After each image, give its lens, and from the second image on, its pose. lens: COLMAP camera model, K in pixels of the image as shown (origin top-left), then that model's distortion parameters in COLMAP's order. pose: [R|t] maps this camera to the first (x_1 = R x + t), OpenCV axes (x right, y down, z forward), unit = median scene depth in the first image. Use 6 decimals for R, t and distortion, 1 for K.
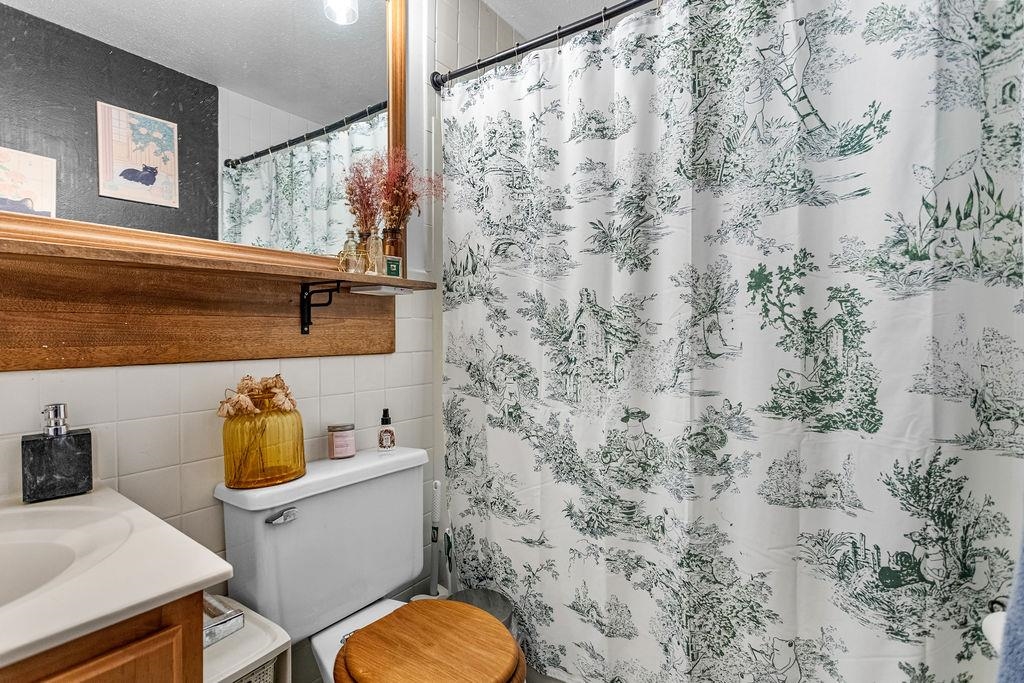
lens RADIAL K [[486.6, 0, 511.0], [0, 486.6, 331.8], [0, 0, 1]] dist [-0.000333, -0.000085]
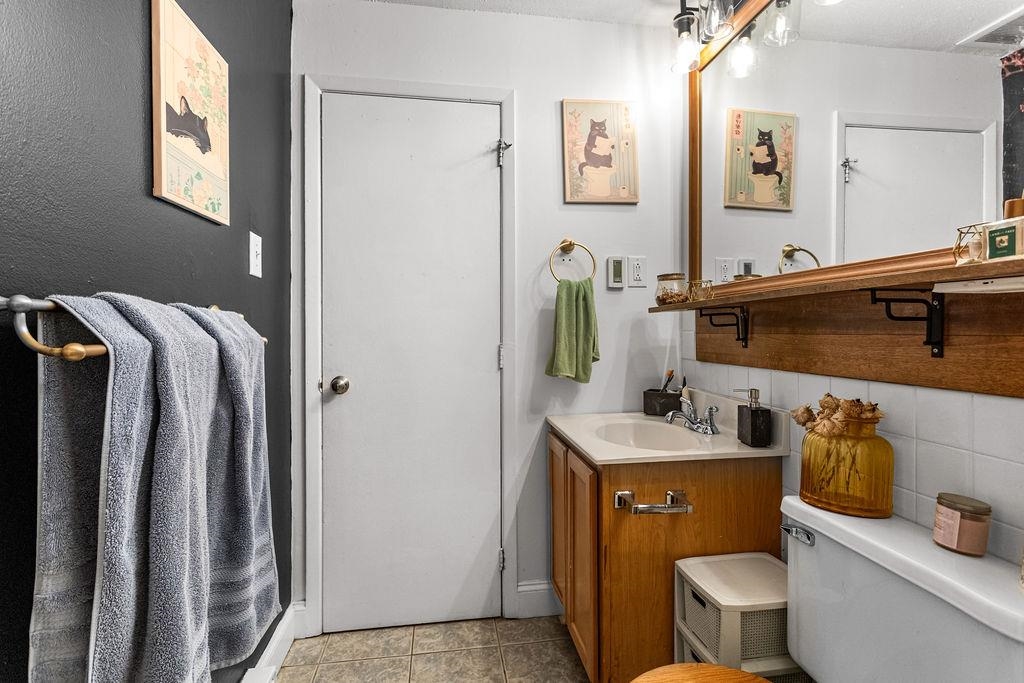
lens RADIAL K [[486.6, 0, 511.0], [0, 486.6, 331.8], [0, 0, 1]] dist [-0.000333, -0.000085]
pose [[-0.714087, 0.002034, -0.700054, 0.615556], [-0.001502, 0.999989, 0.004437, -0.040731], [0.700055, 0.004220, -0.714076, 1.191273]]
